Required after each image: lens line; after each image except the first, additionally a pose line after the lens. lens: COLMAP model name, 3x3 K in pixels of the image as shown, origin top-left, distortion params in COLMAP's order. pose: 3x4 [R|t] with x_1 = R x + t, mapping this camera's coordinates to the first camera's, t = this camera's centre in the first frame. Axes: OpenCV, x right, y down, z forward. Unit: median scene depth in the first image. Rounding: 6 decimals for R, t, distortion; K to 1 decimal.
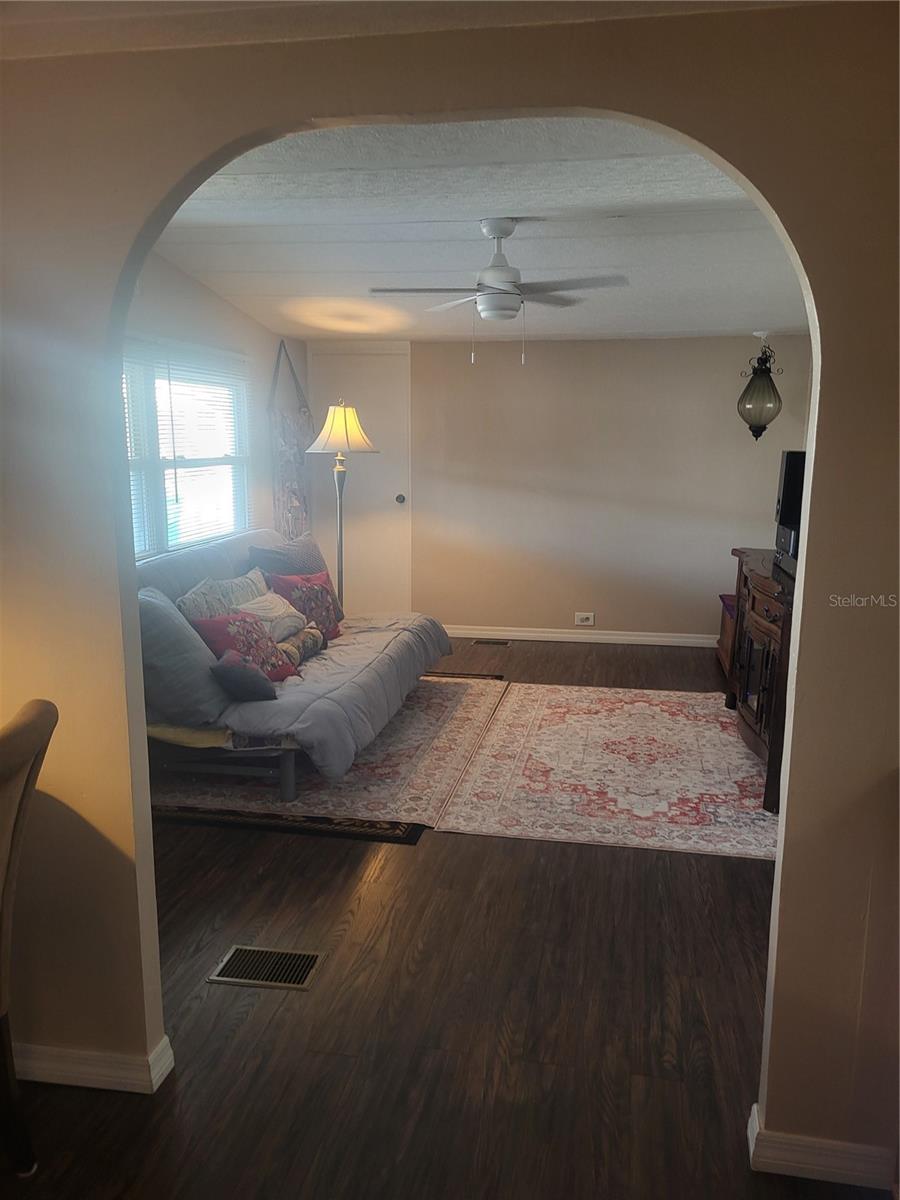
lens RADIAL K [[923.1, 0, 466.5], [0, 923.1, 610.5], [0, 0, 1]] dist [0.059304, -0.066440]
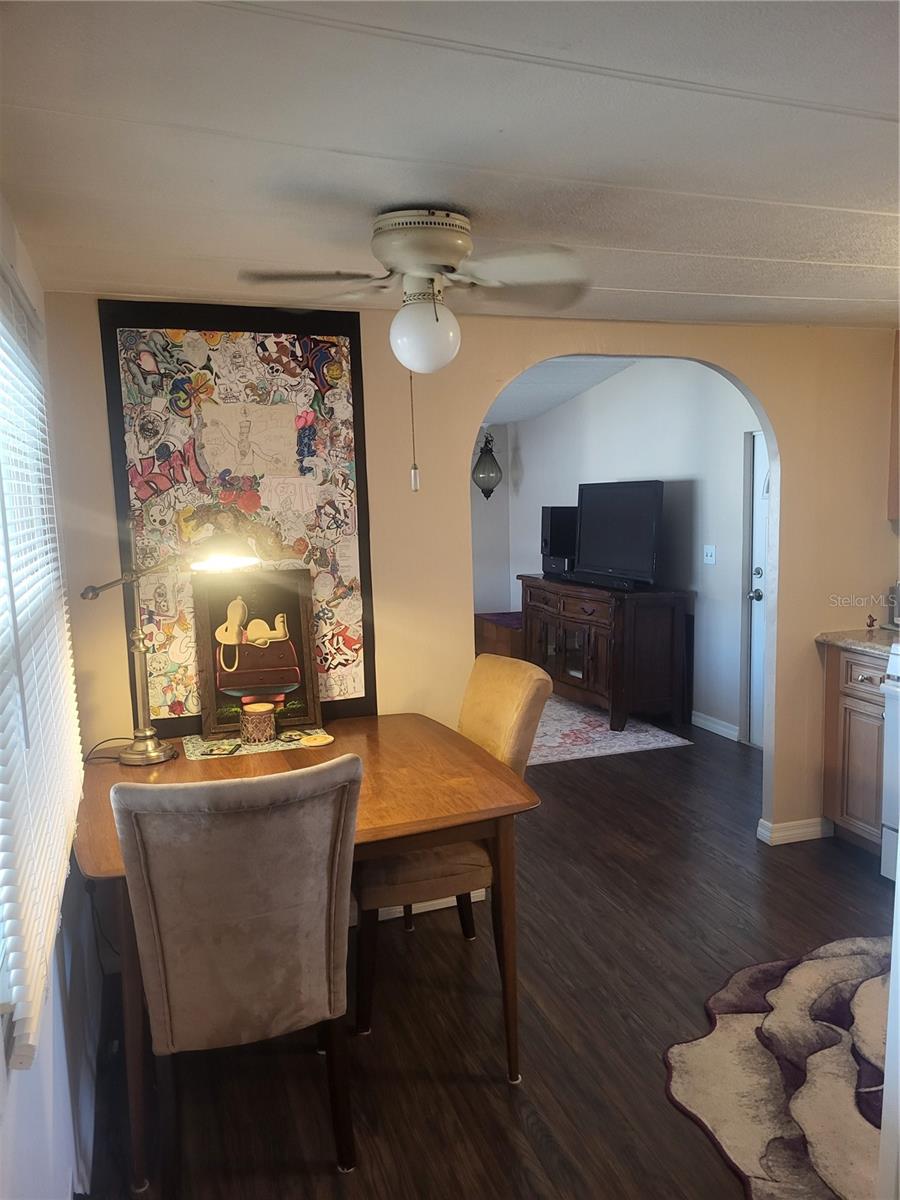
lens RADIAL K [[923.1, 0, 466.5], [0, 923.1, 610.5], [0, 0, 1]] dist [0.059304, -0.066440]
pose [[0.866727, -0.091602, 0.490299, -0.567972], [0.122167, 0.992037, -0.030619, 0.025594], [-0.483590, 0.086436, 0.871016, -0.234931]]
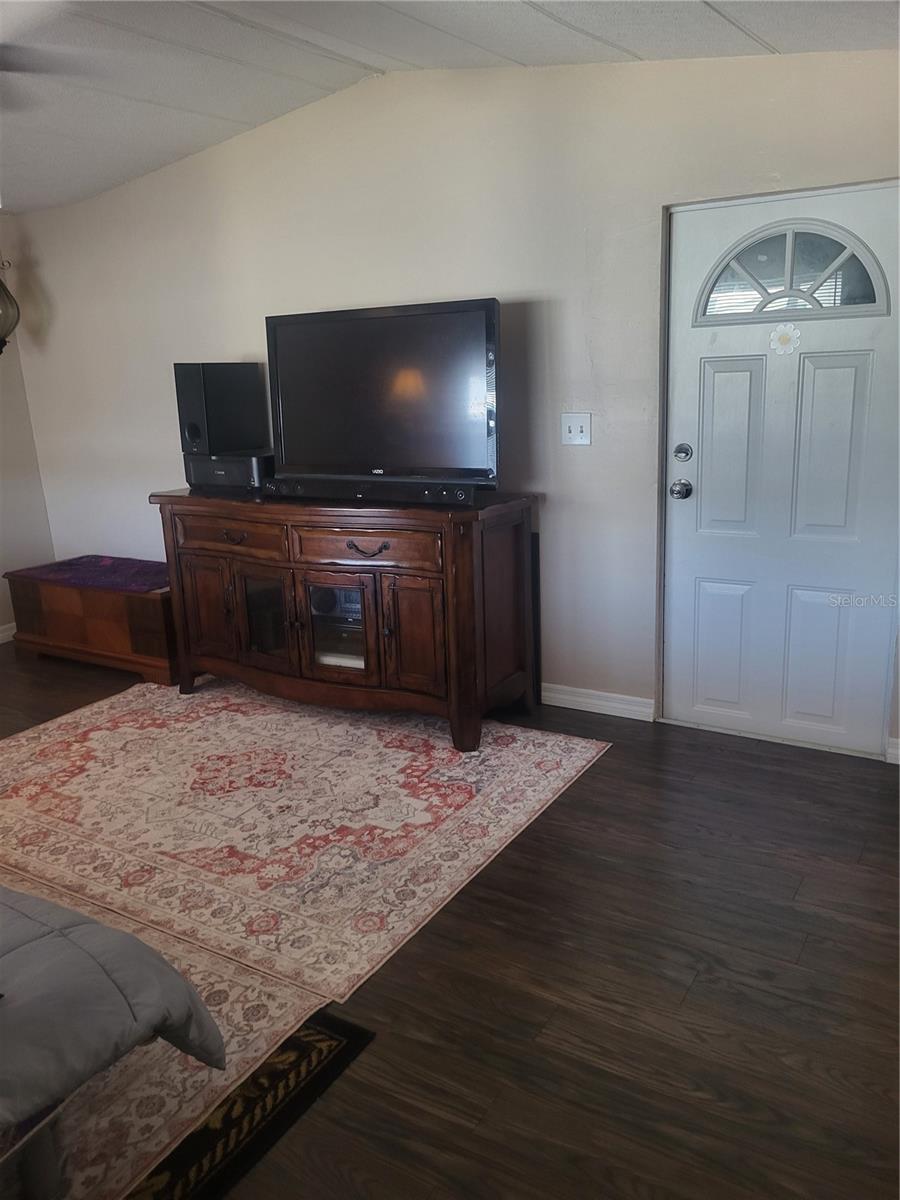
lens RADIAL K [[923.1, 0, 466.5], [0, 923.1, 610.5], [0, 0, 1]] dist [0.059304, -0.066440]
pose [[0.353139, -0.274637, 0.894353, -0.391037], [0.219046, 0.953644, 0.206353, -0.090030], [-0.909567, 0.123033, 0.396927, 0.547181]]
